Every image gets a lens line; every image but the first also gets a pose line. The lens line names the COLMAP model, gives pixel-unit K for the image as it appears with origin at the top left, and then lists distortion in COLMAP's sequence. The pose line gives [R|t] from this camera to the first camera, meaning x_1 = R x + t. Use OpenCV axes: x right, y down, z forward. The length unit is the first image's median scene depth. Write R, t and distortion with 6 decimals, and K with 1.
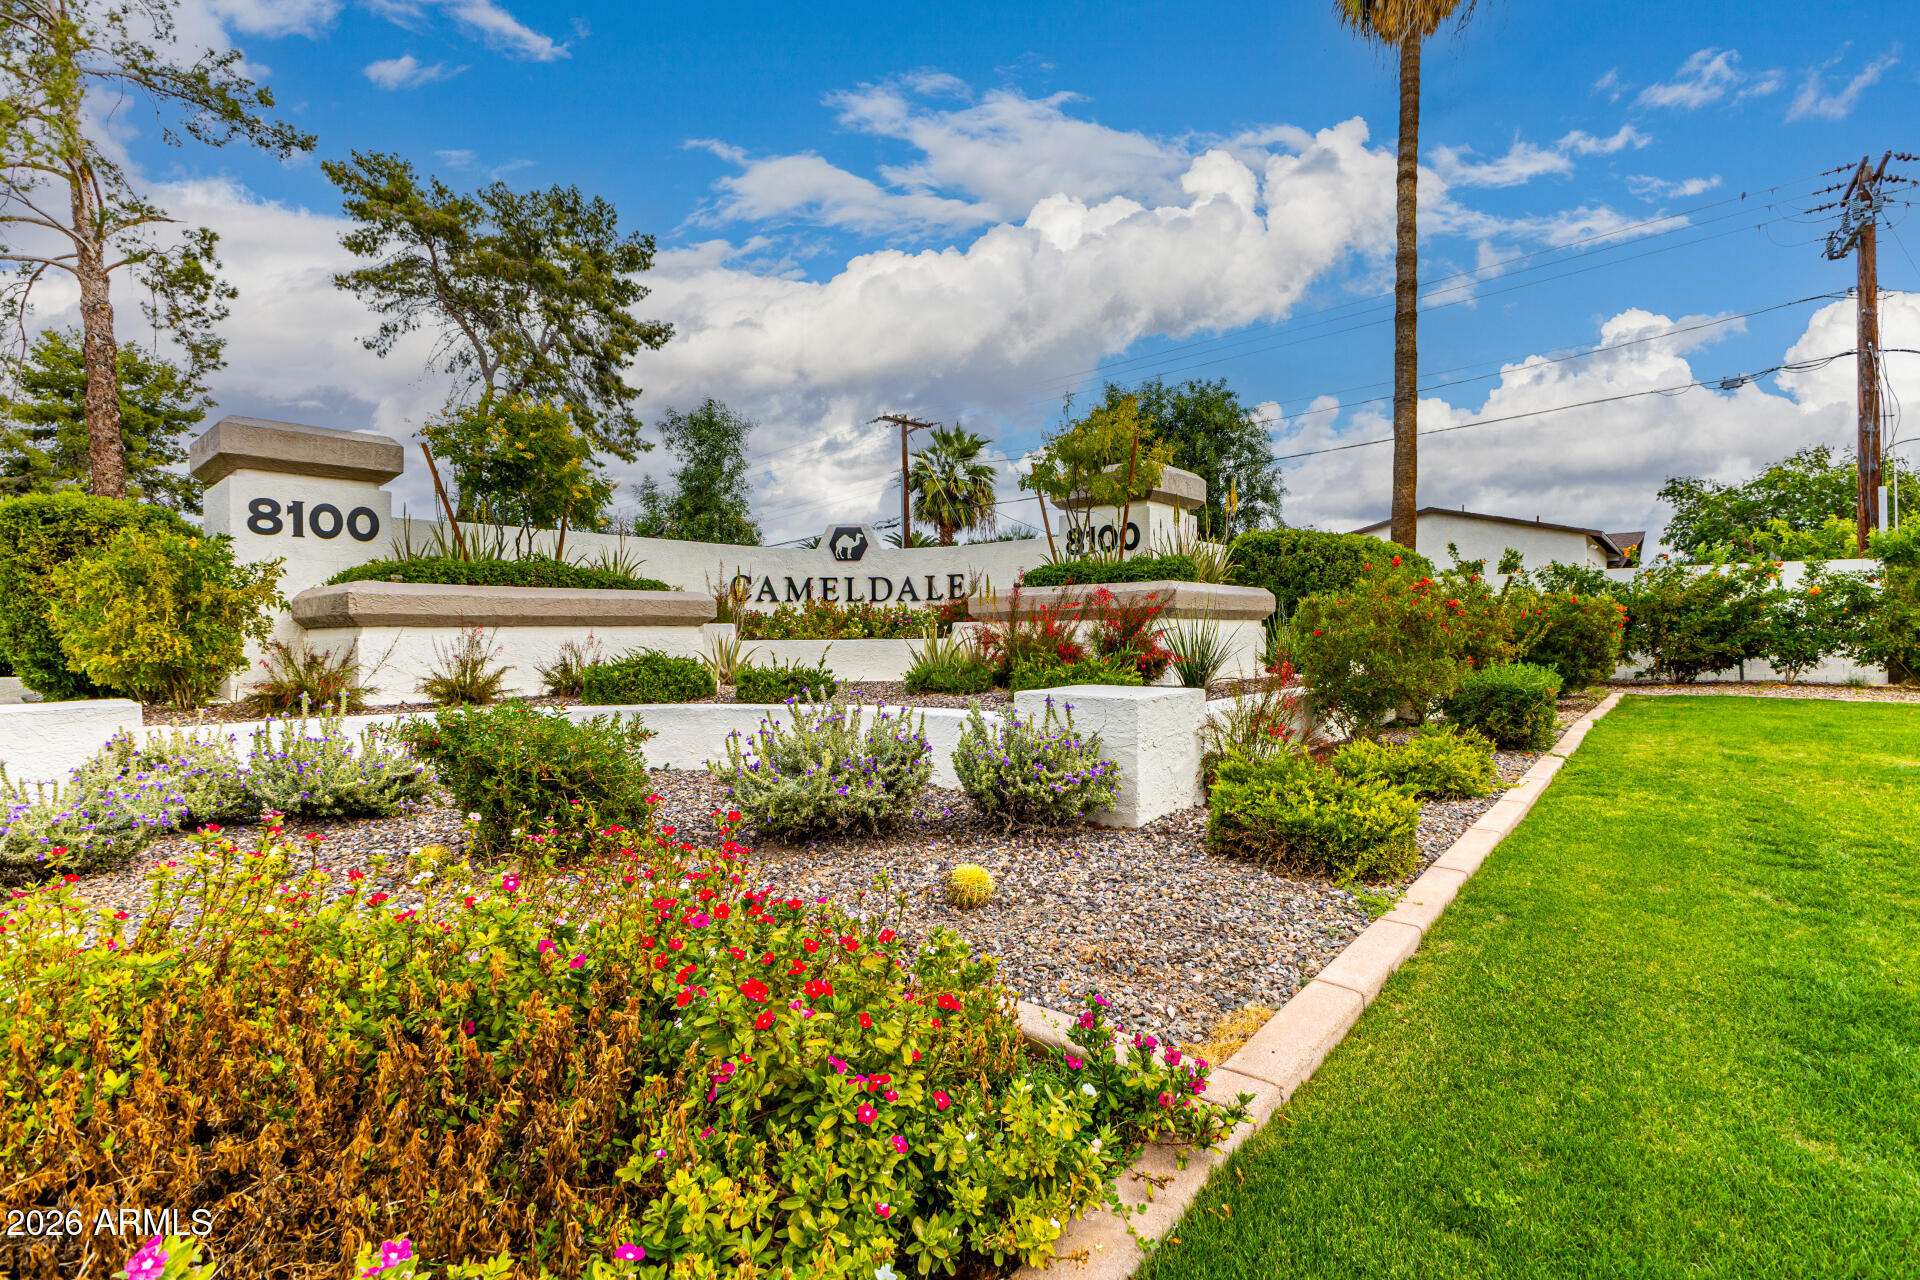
lens RADIAL K [[874.1, 0, 961.7], [0, 874.1, 637.7], [0, 0, 1]] dist [-0.002756, -0.000244]
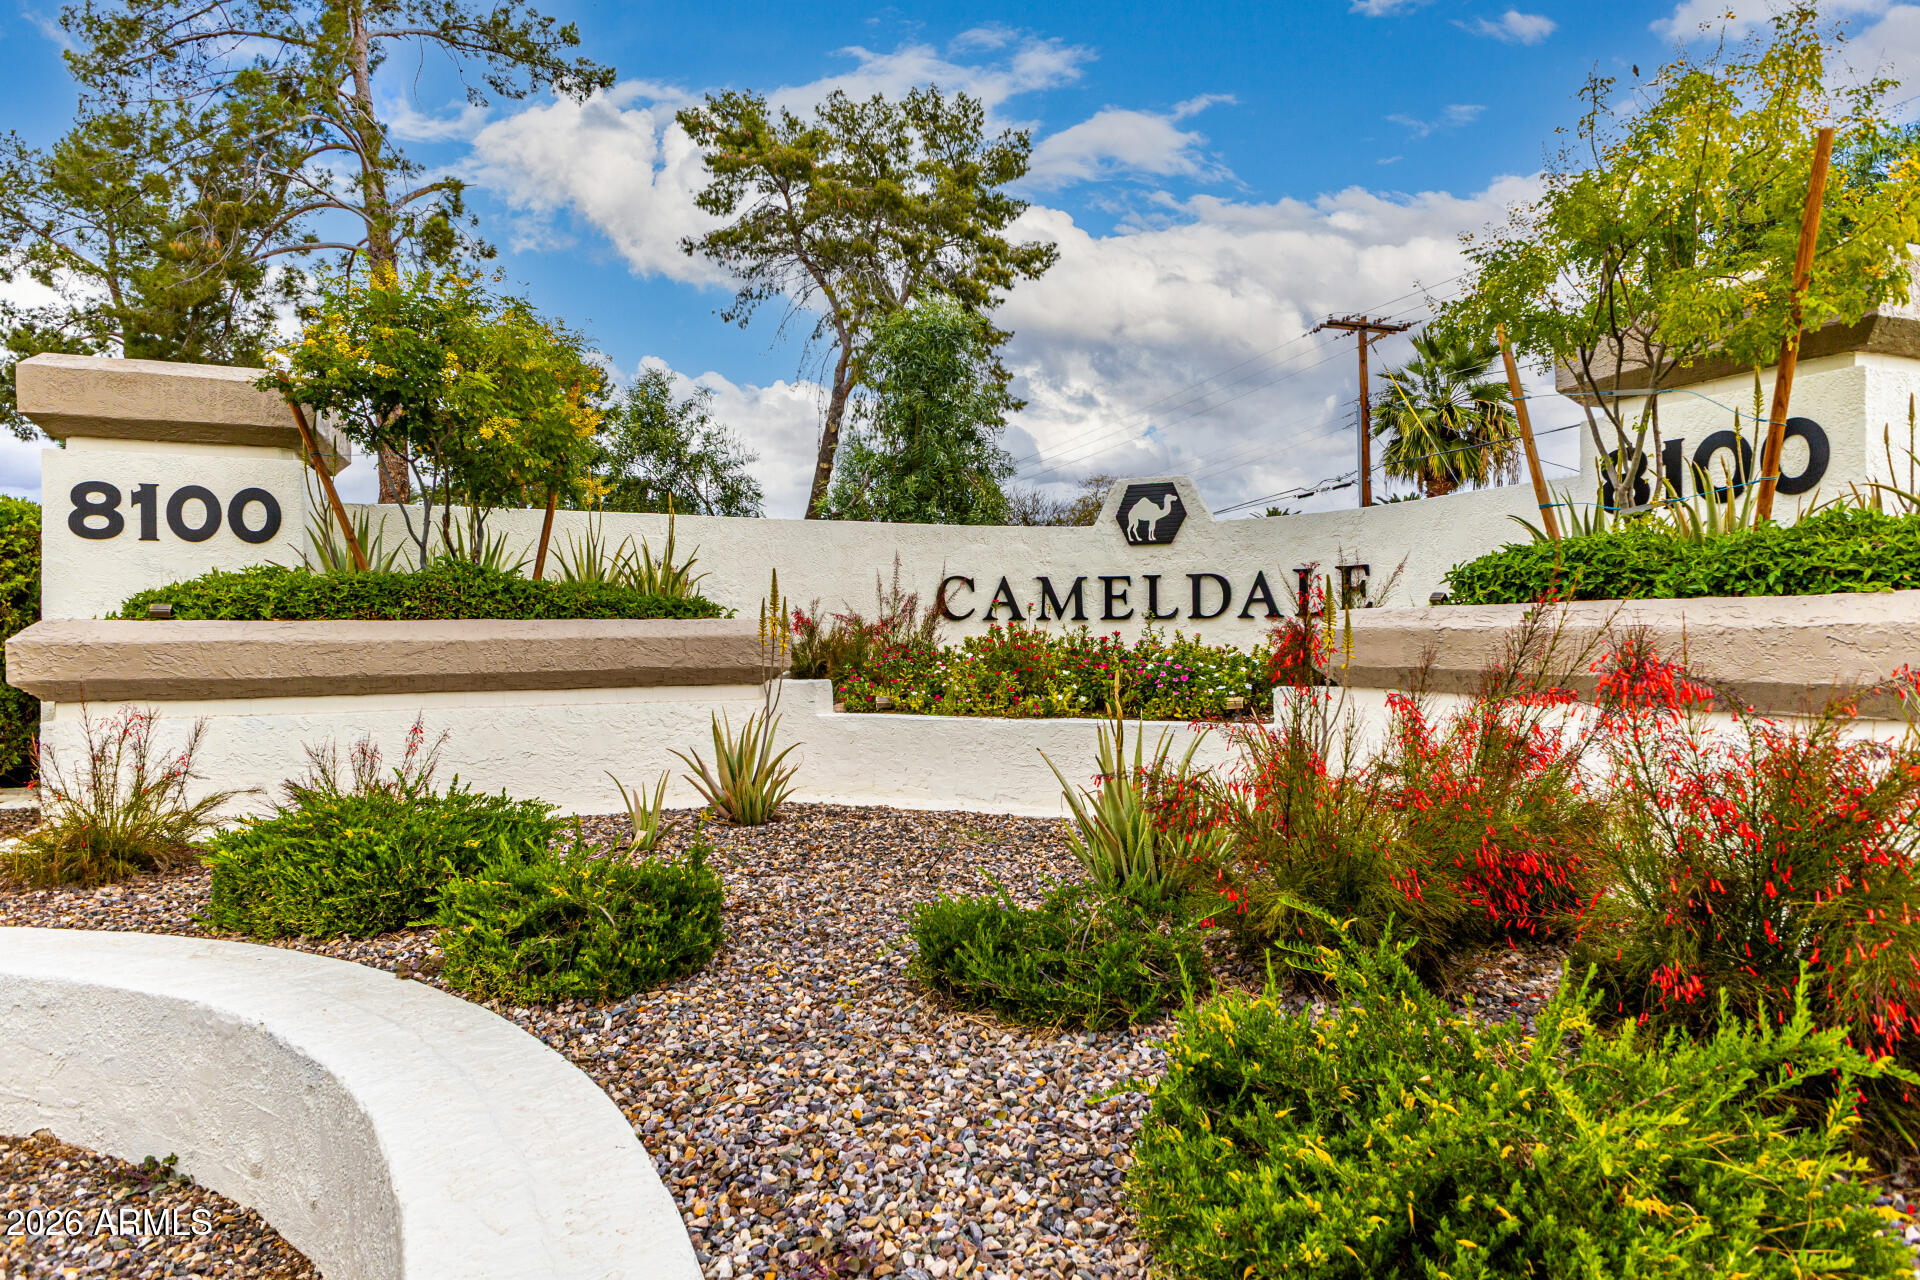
lens RADIAL K [[1076.5, 0, 957.2], [0, 1076.5, 642.4], [0, 0, 1]] dist [0.018271, -0.003559]
pose [[0.896221, 0.006932, -0.443554, 0.062465], [-0.004636, 0.999970, 0.006261, -0.030312], [0.443584, -0.003555, 0.896226, 0.337668]]
